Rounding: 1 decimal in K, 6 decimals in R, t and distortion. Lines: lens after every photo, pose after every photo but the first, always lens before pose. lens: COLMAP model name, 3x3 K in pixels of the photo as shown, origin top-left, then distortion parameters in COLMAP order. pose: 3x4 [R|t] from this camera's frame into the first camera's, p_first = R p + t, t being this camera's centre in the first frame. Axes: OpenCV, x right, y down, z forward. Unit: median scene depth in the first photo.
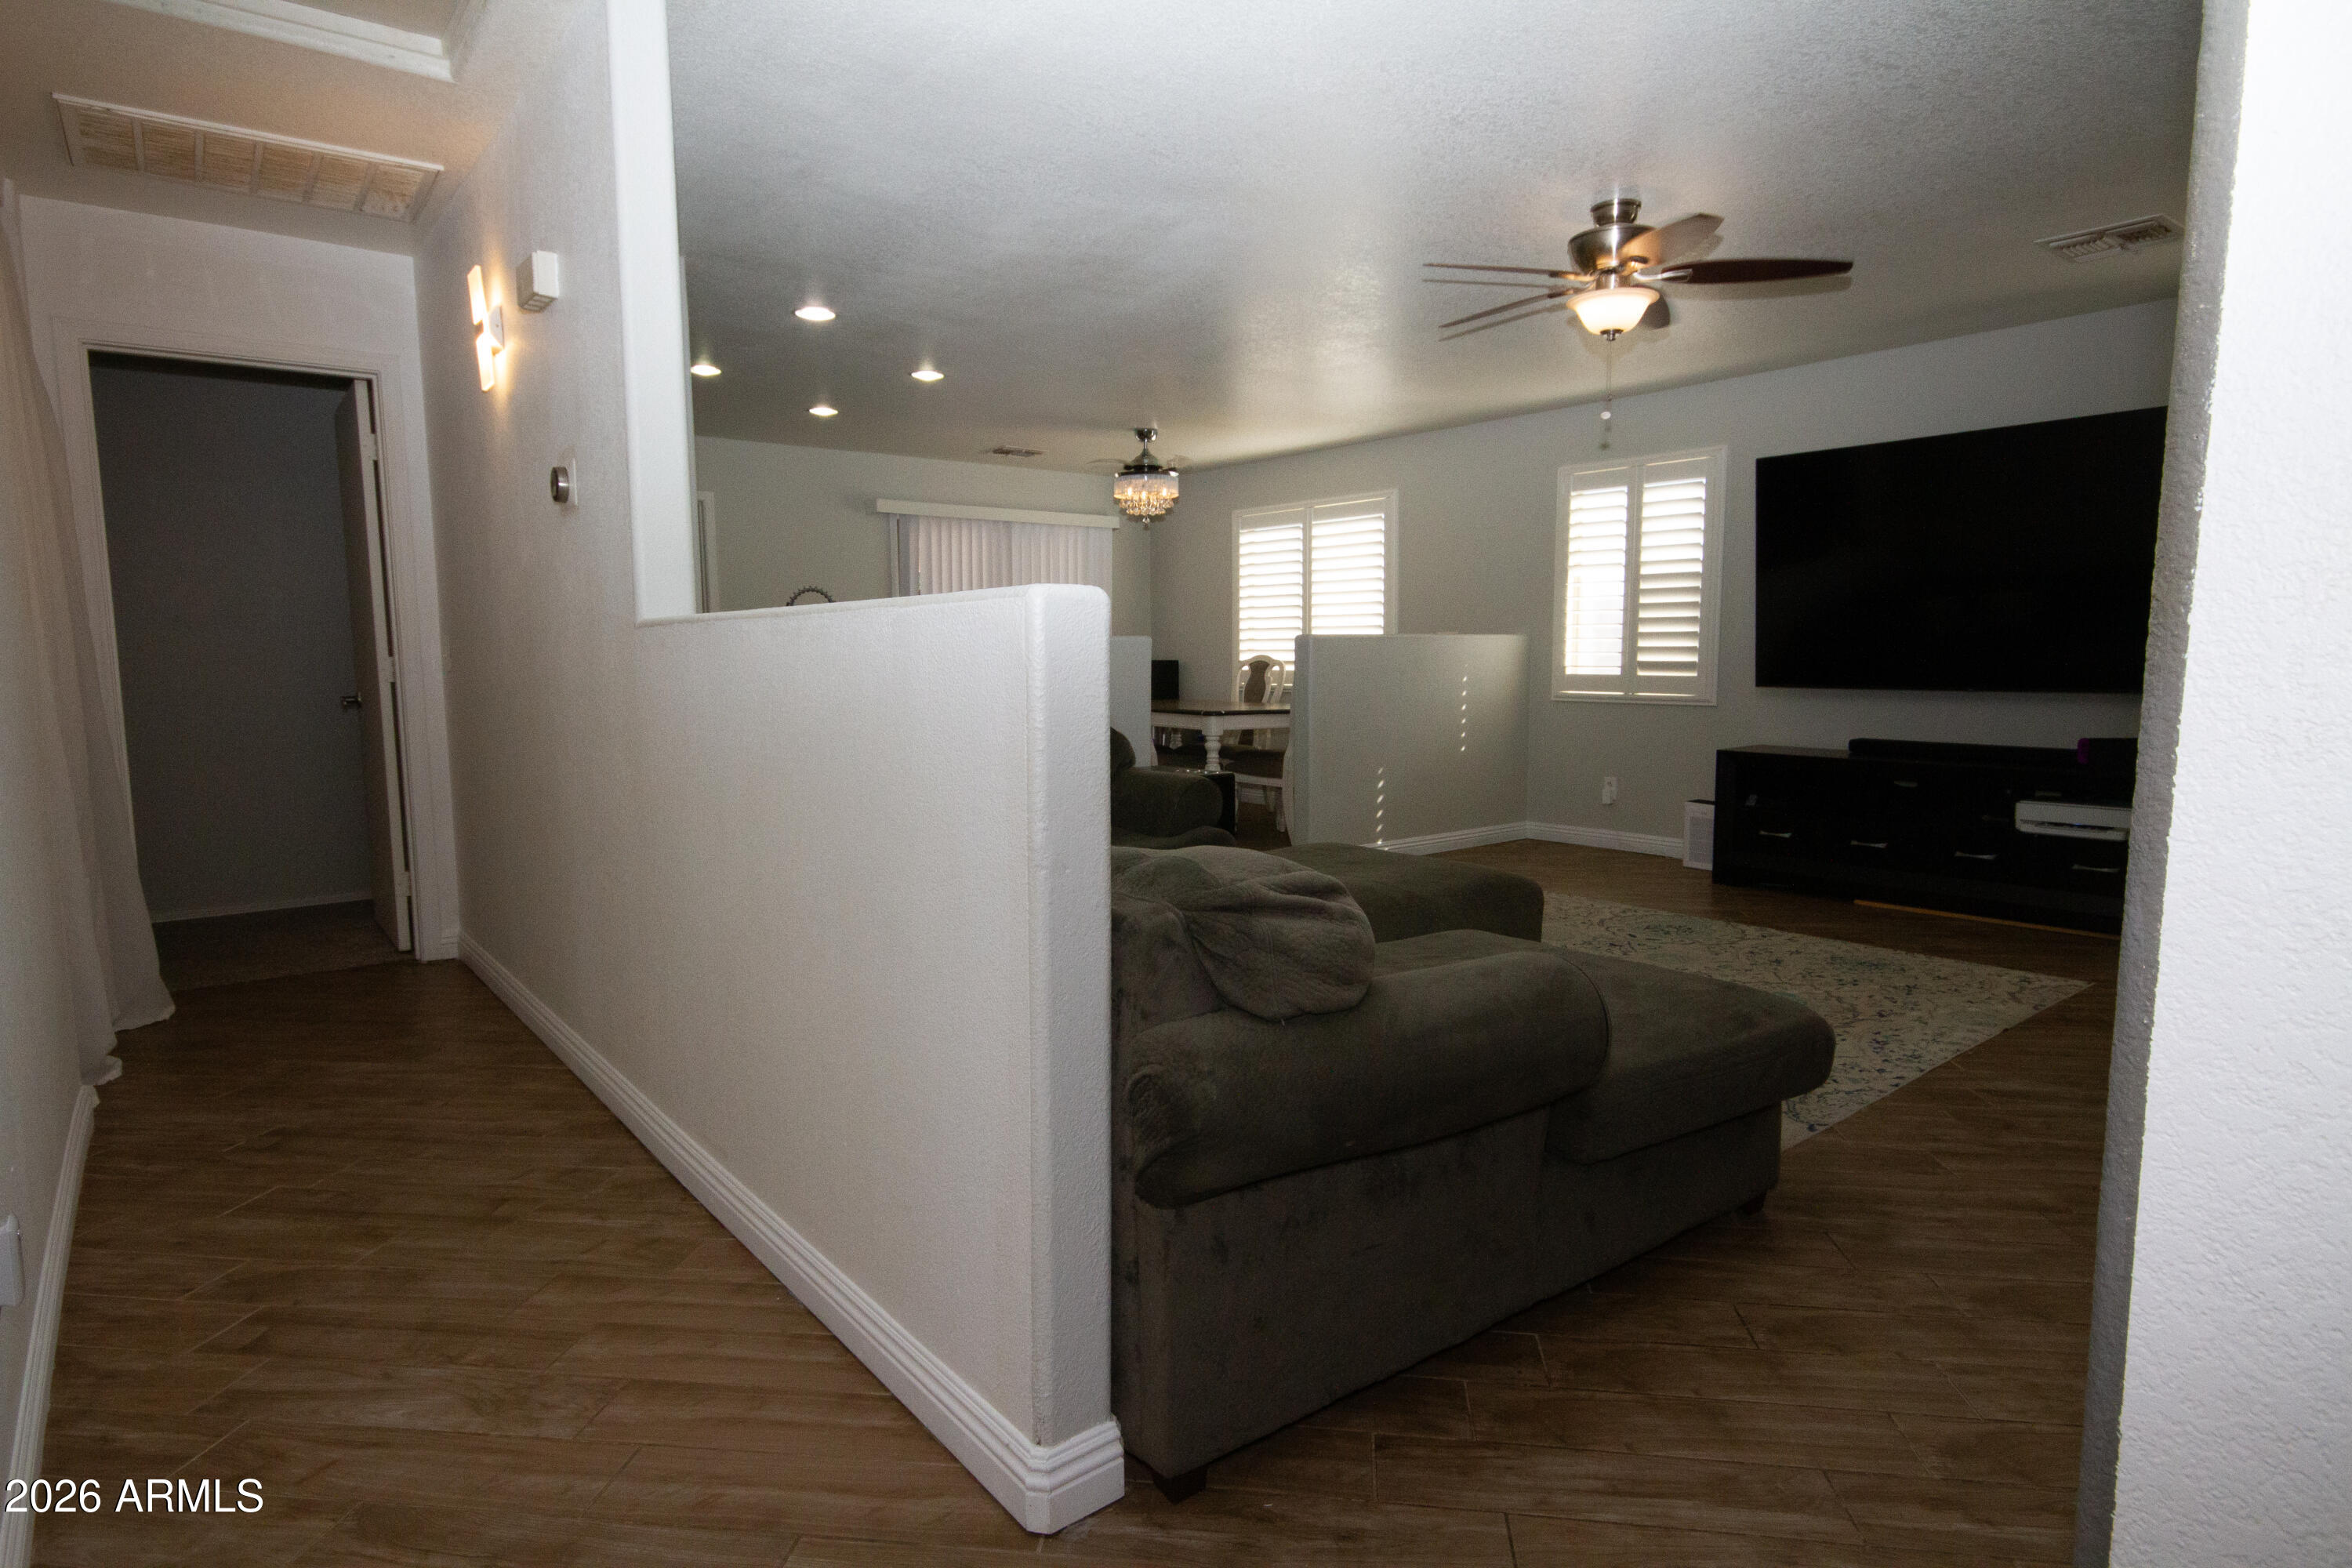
lens RADIAL K [[1311.6, 0, 1176.0], [0, 1311.6, 784.0], [0, 0, 1]] dist [-0.001423, -0.000121]
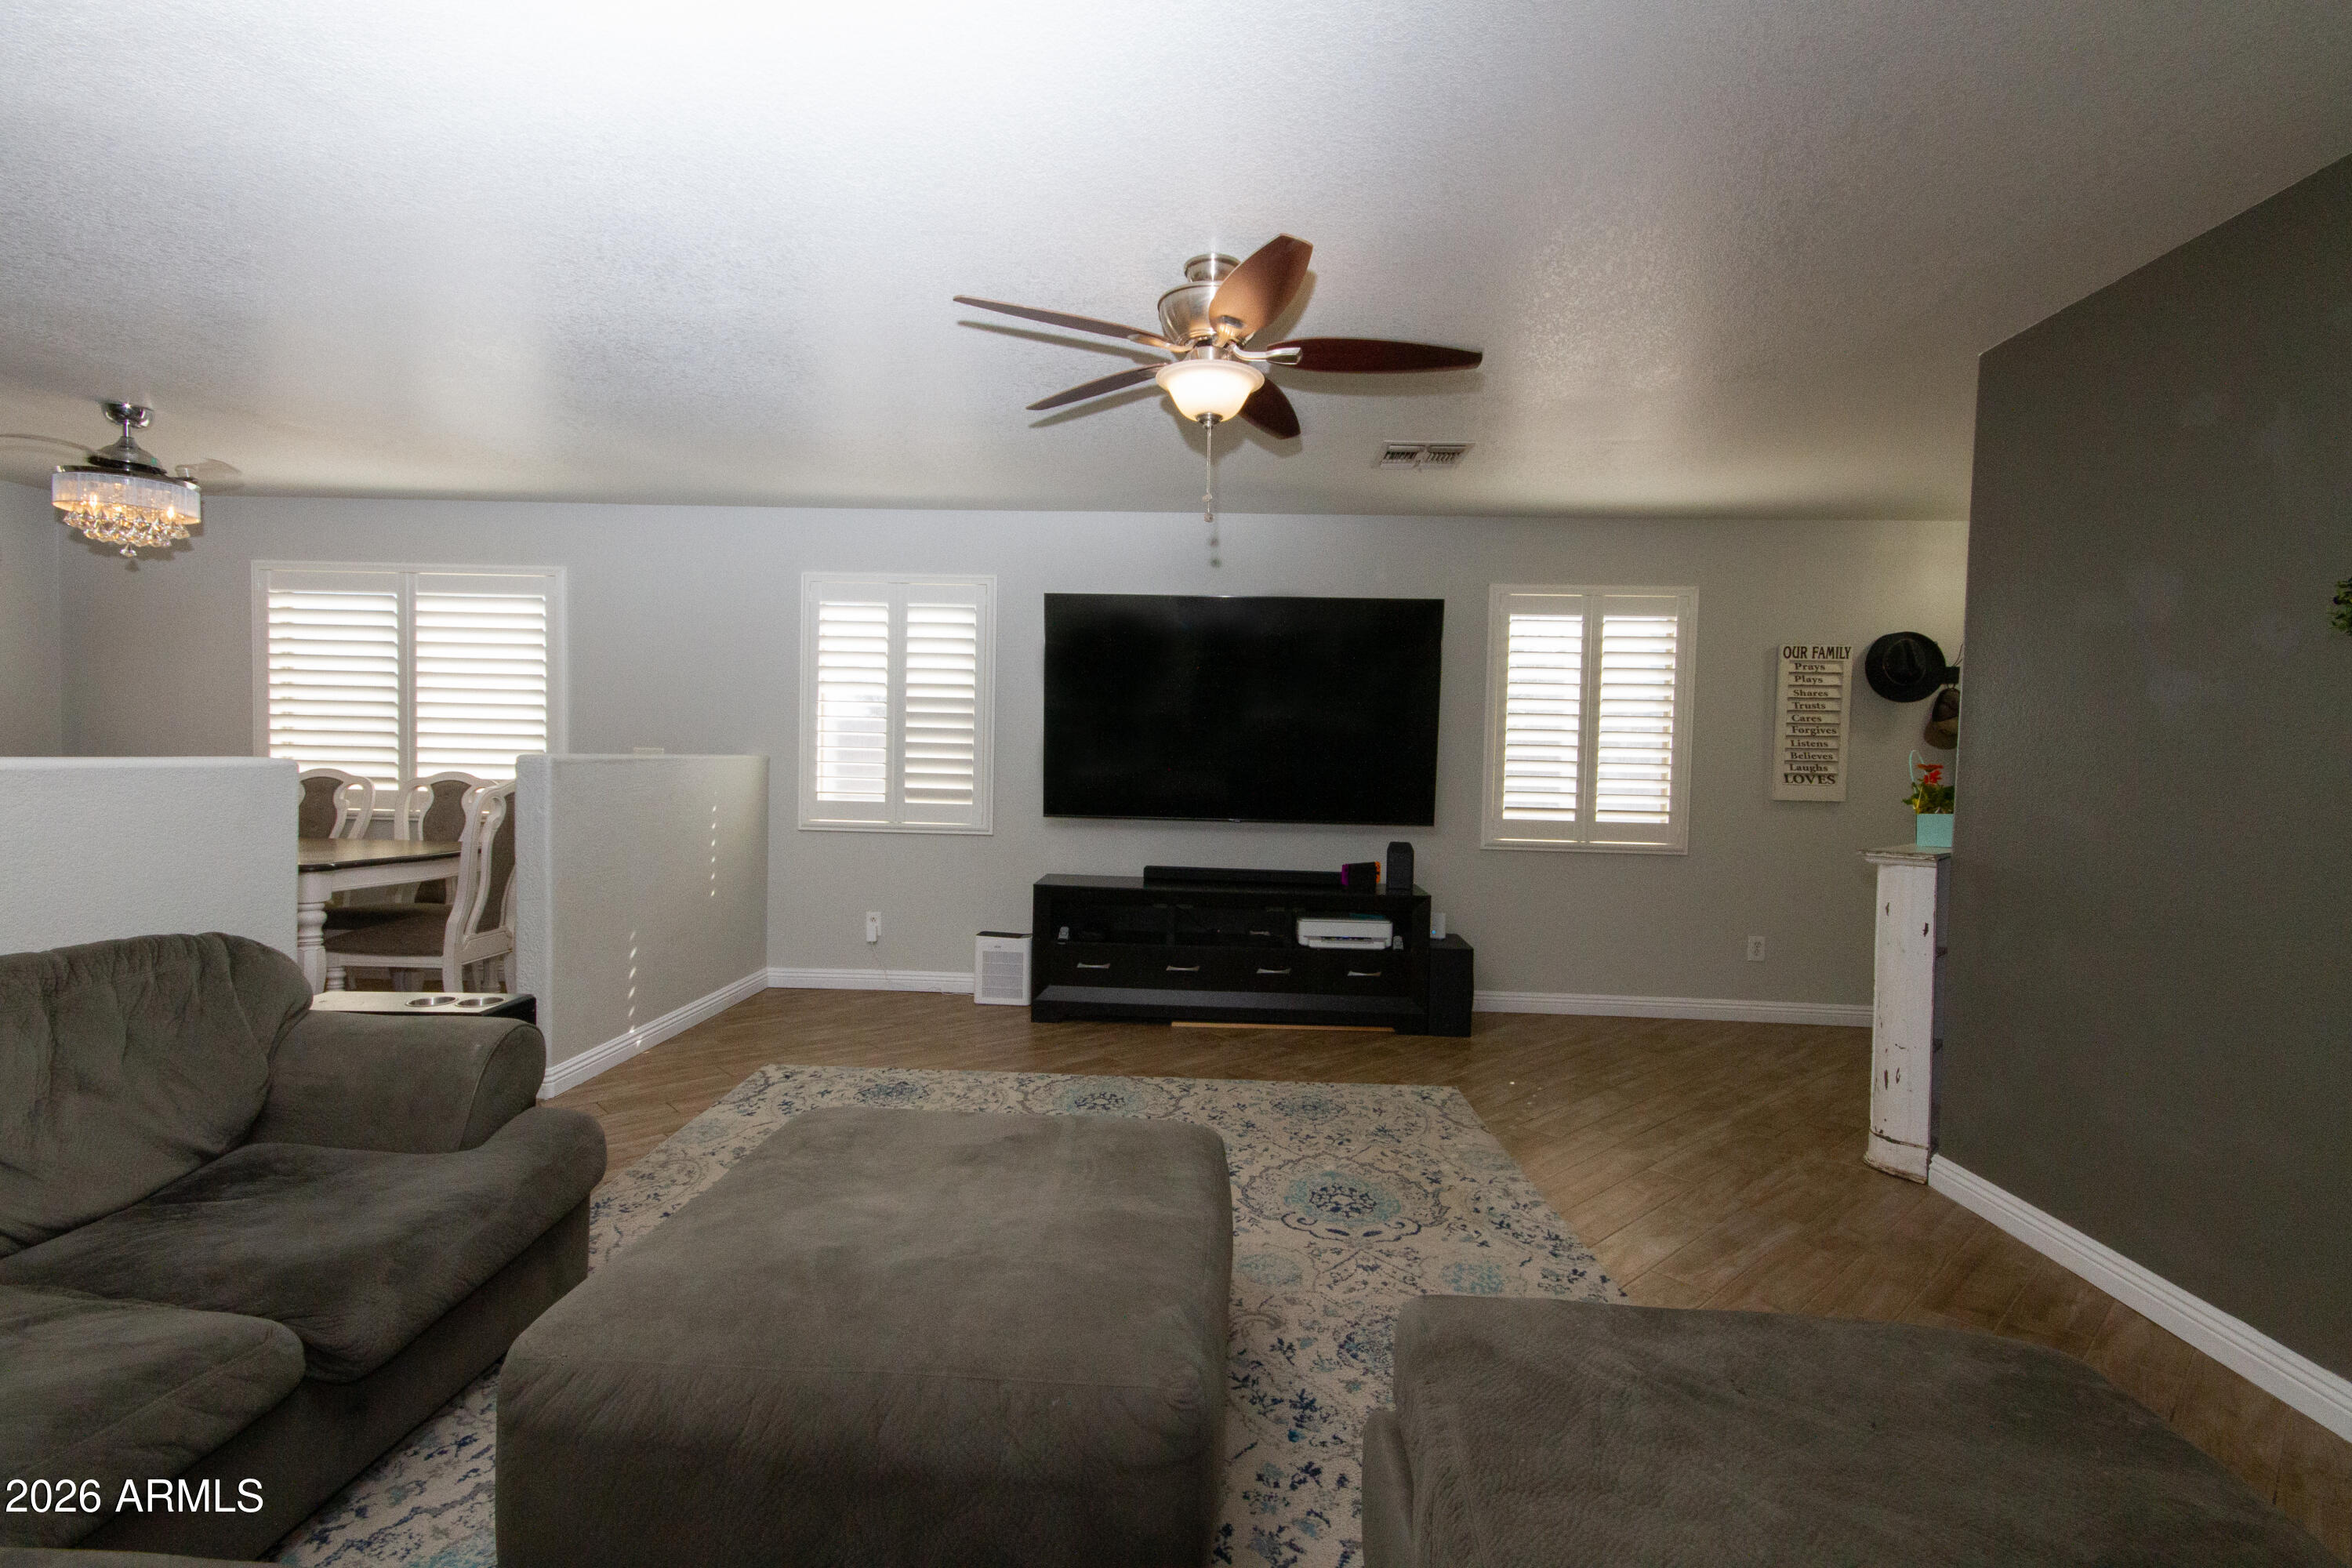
lens RADIAL K [[1070.8, 0, 1185.4], [0, 1070.8, 788.5], [0, 0, 1]] dist [0.019878, 0.000030]
pose [[0.645909, -0.001822, 0.763413, -0.107469], [0.050853, 0.997879, -0.040644, -0.051638], [-0.761719, 0.065074, 0.644631, 0.347700]]
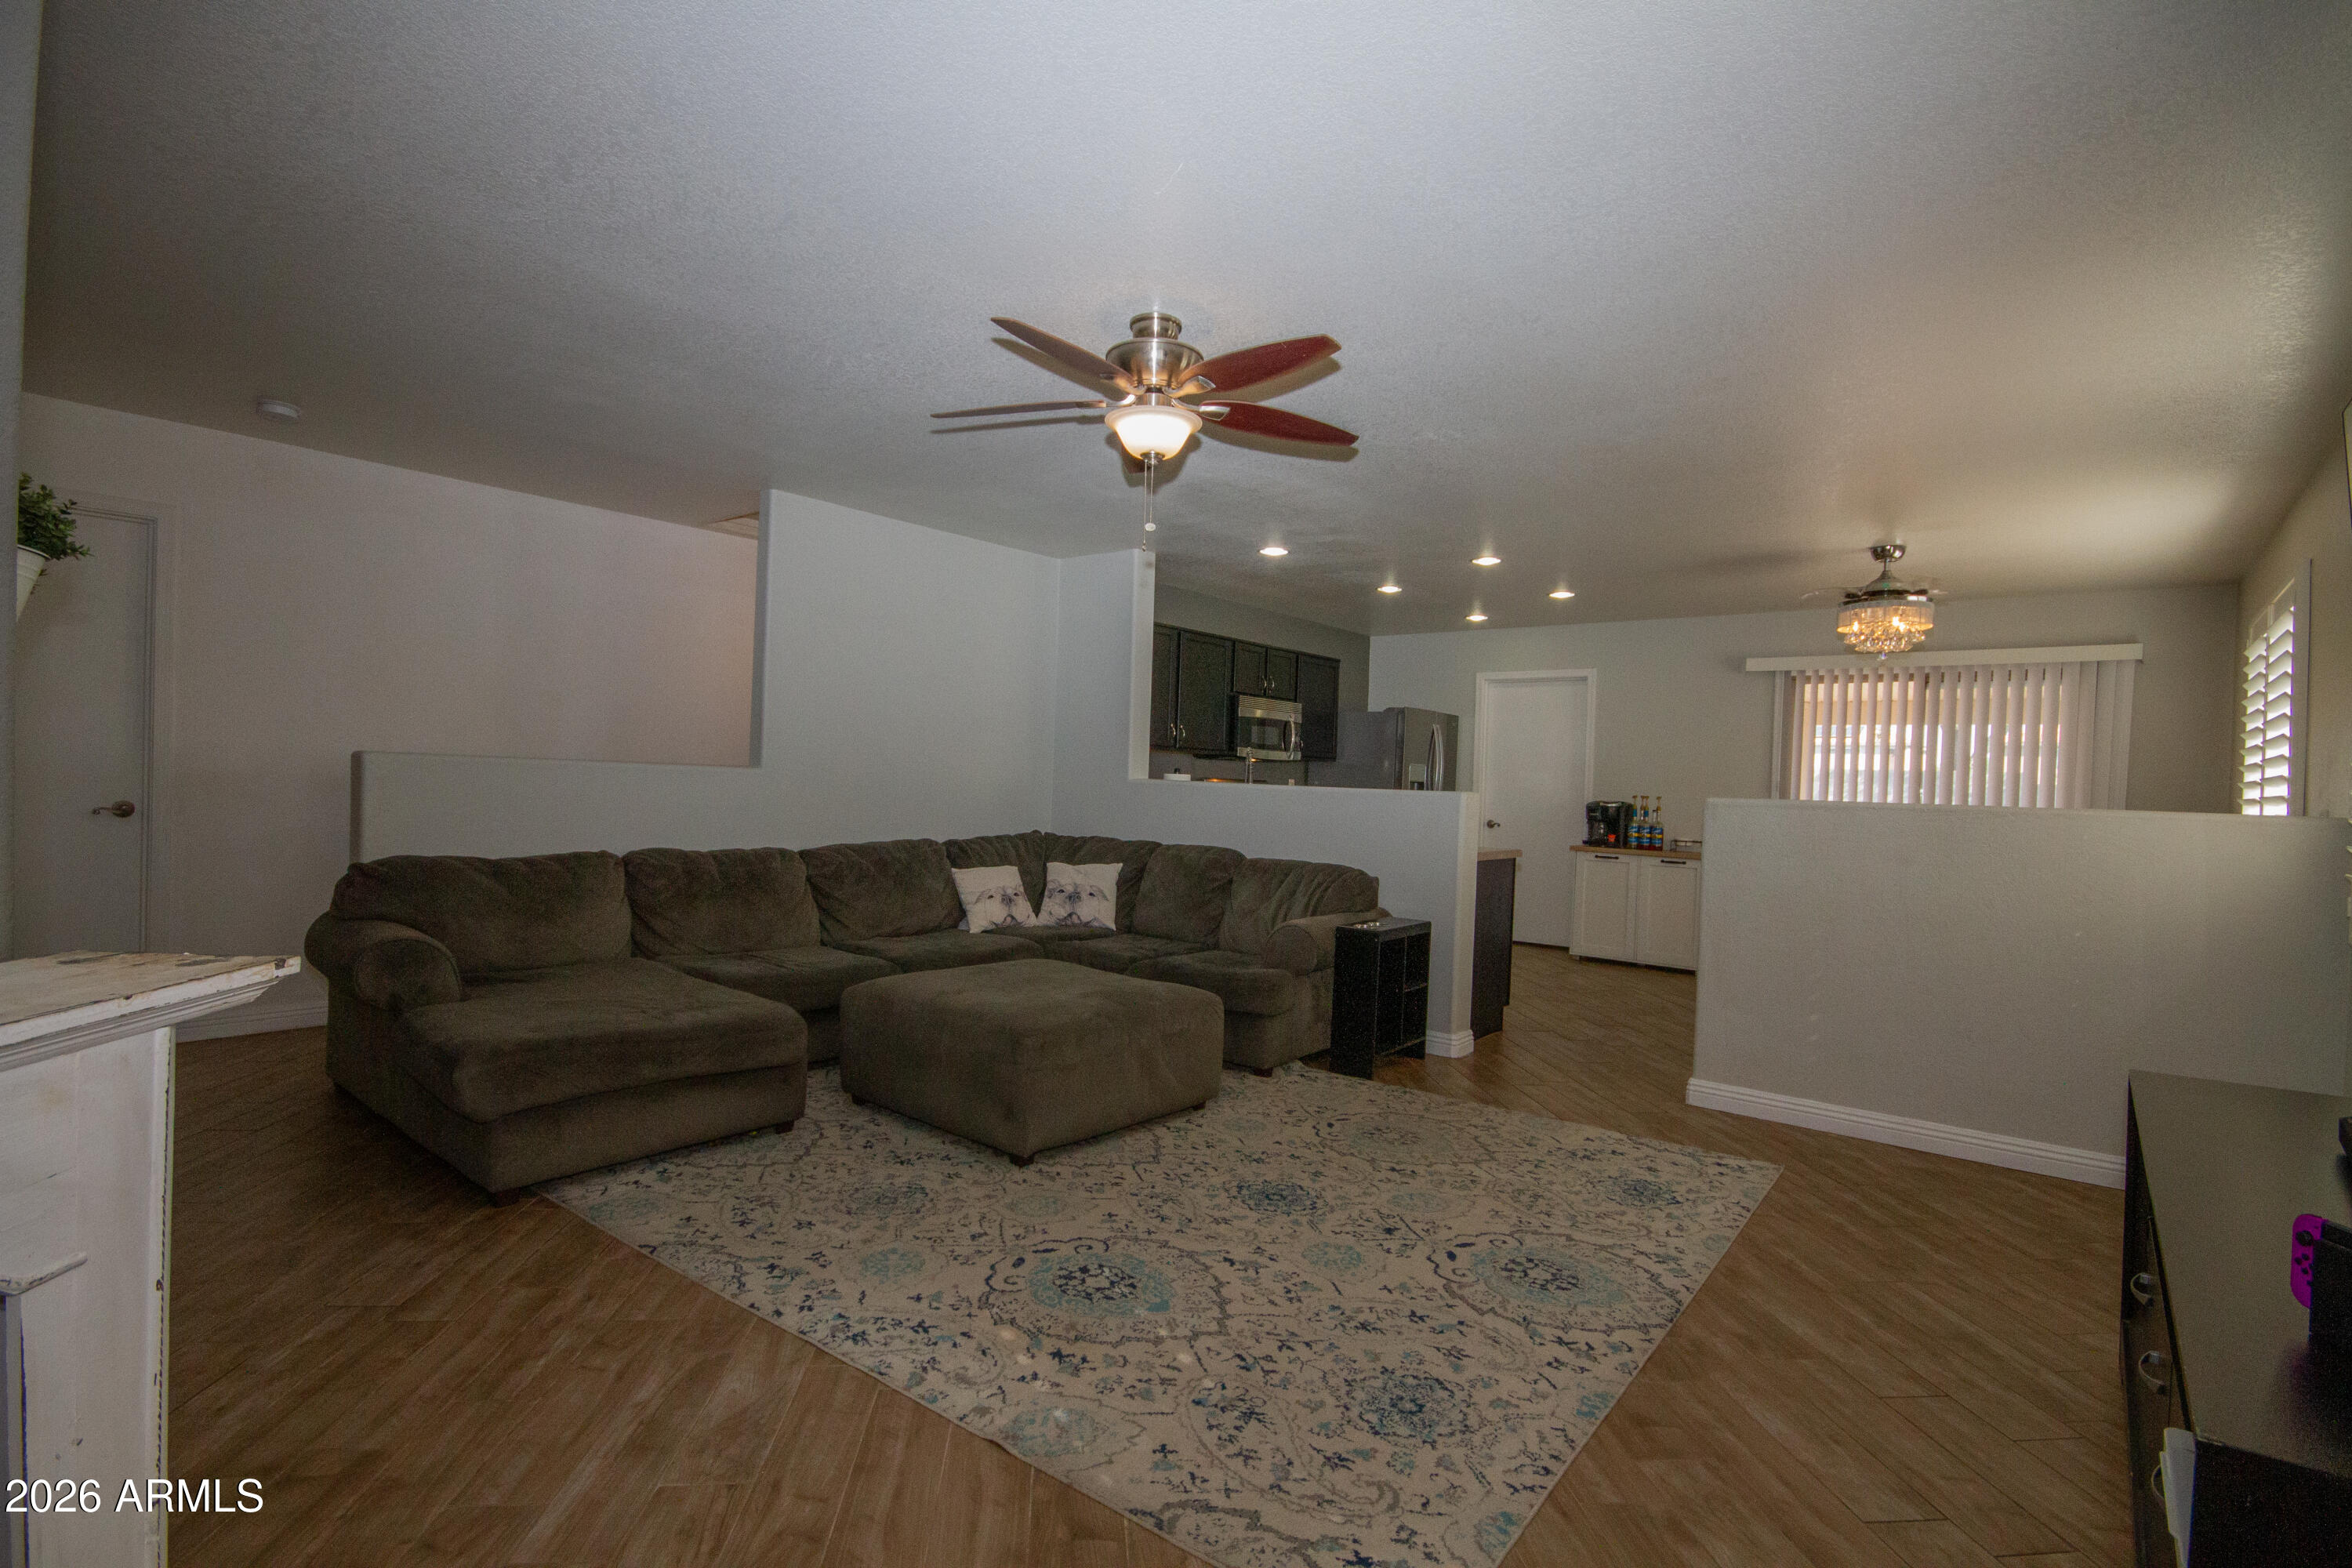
lens RADIAL K [[1107.7, 0, 1176.0], [0, 1107.7, 784.0], [0, 0, 1]] dist [-0.000500, -0.000197]
pose [[0.218819, 0.016805, -0.975621, 0.629222], [-0.135277, 0.990719, -0.013276, -0.065338], [0.966343, 0.134884, 0.219061, 0.510592]]
